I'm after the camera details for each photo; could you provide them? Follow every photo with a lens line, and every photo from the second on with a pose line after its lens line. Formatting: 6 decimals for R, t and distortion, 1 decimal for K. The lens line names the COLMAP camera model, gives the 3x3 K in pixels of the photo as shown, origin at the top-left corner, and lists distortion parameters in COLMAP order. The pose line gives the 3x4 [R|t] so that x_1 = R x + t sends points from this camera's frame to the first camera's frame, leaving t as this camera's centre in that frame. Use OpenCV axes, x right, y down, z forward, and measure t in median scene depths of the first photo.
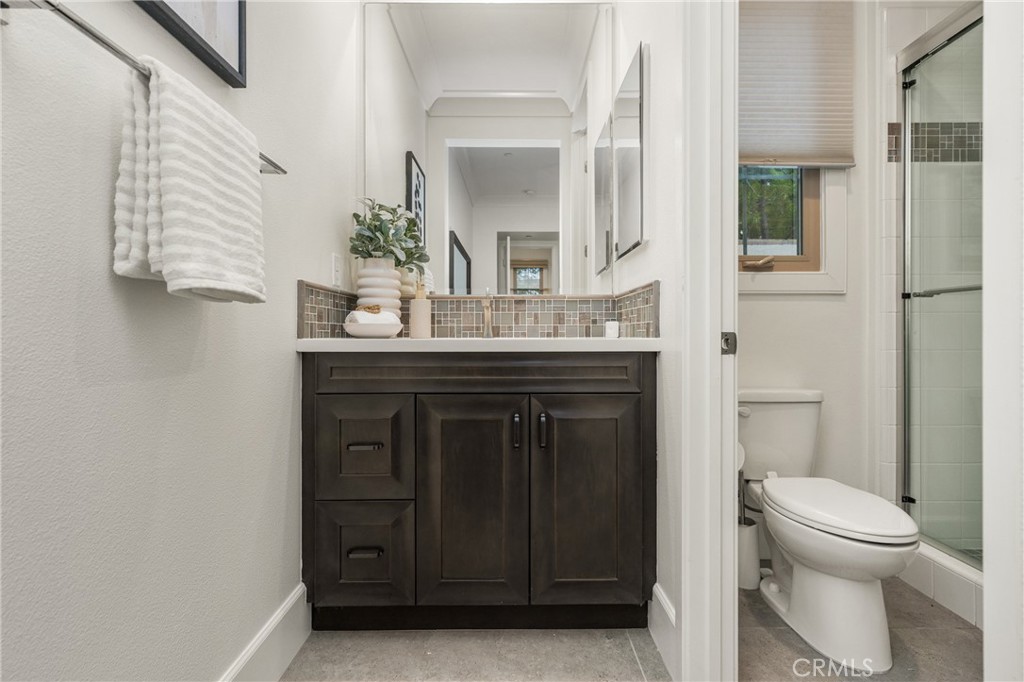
lens RADIAL K [[477.8, 0, 515.2], [0, 477.8, 335.6], [0, 0, 1]] dist [0.003232, 0.000230]
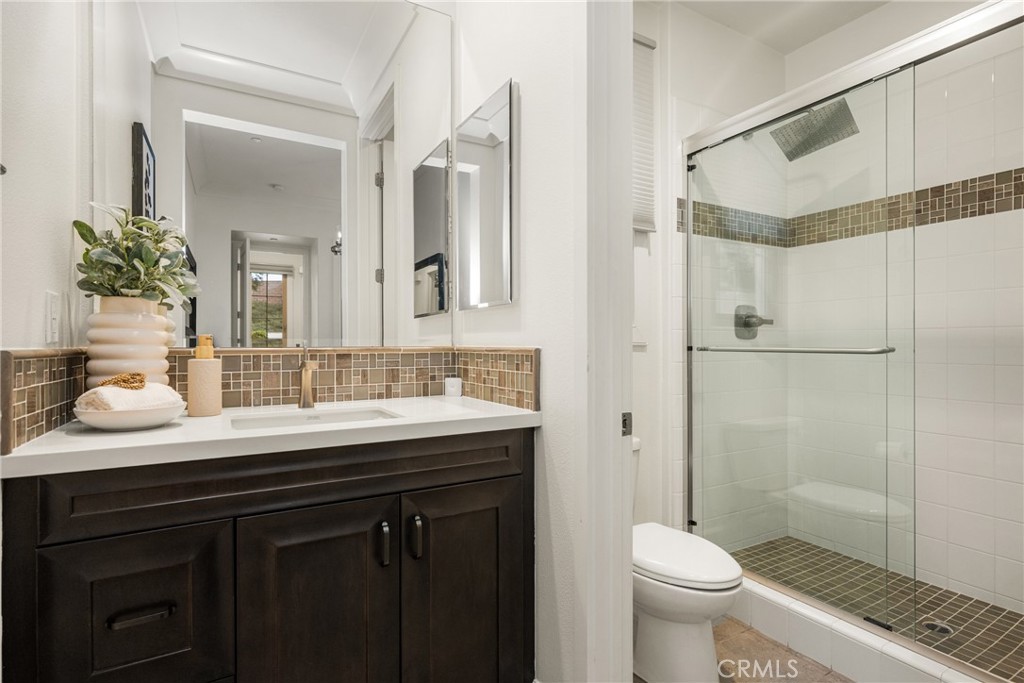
lens RADIAL K [[505.2, 0, 514.8], [0, 505.2, 347.3], [0, 0, 1]] dist [-0.002621, 0.001902]
pose [[0.871667, -0.002435, 0.490093, -0.159466], [0.002011, 0.999997, 0.001392, -0.089689], [-0.490095, -0.000228, 0.871669, 0.138186]]
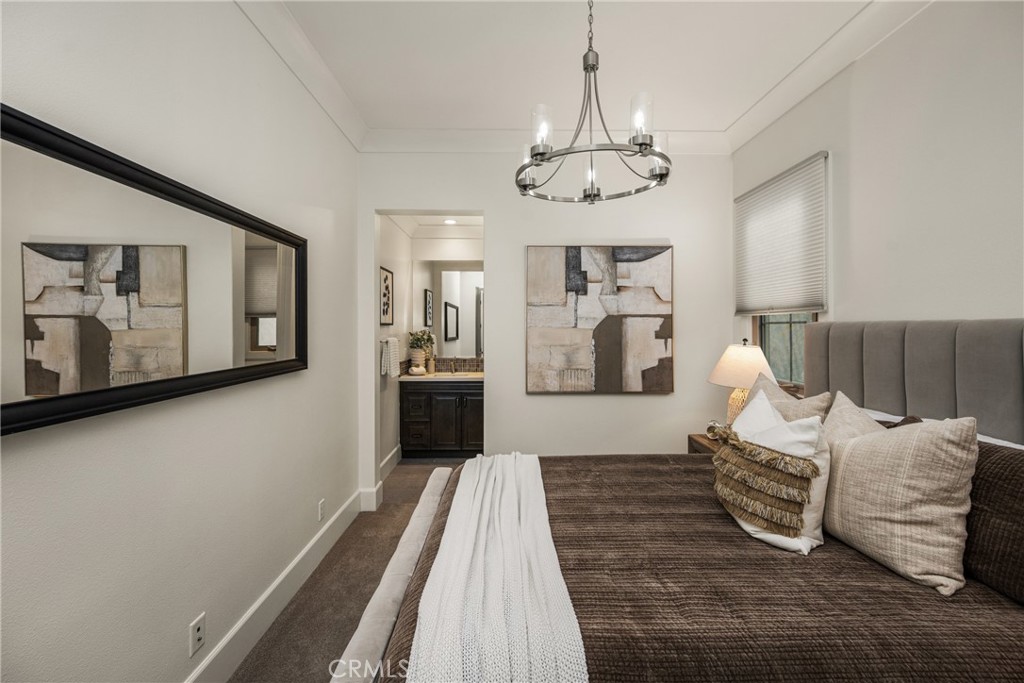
lens RADIAL K [[409.3, 0, 512.6], [0, 409.3, 331.1], [0, 0, 1]] dist [0.002769, 0.000310]
pose [[0.999896, 0.001632, 0.014356, 0.279540], [-0.001673, 0.999995, 0.002781, -0.268966], [-0.014351, -0.002805, 0.999893, -1.609147]]
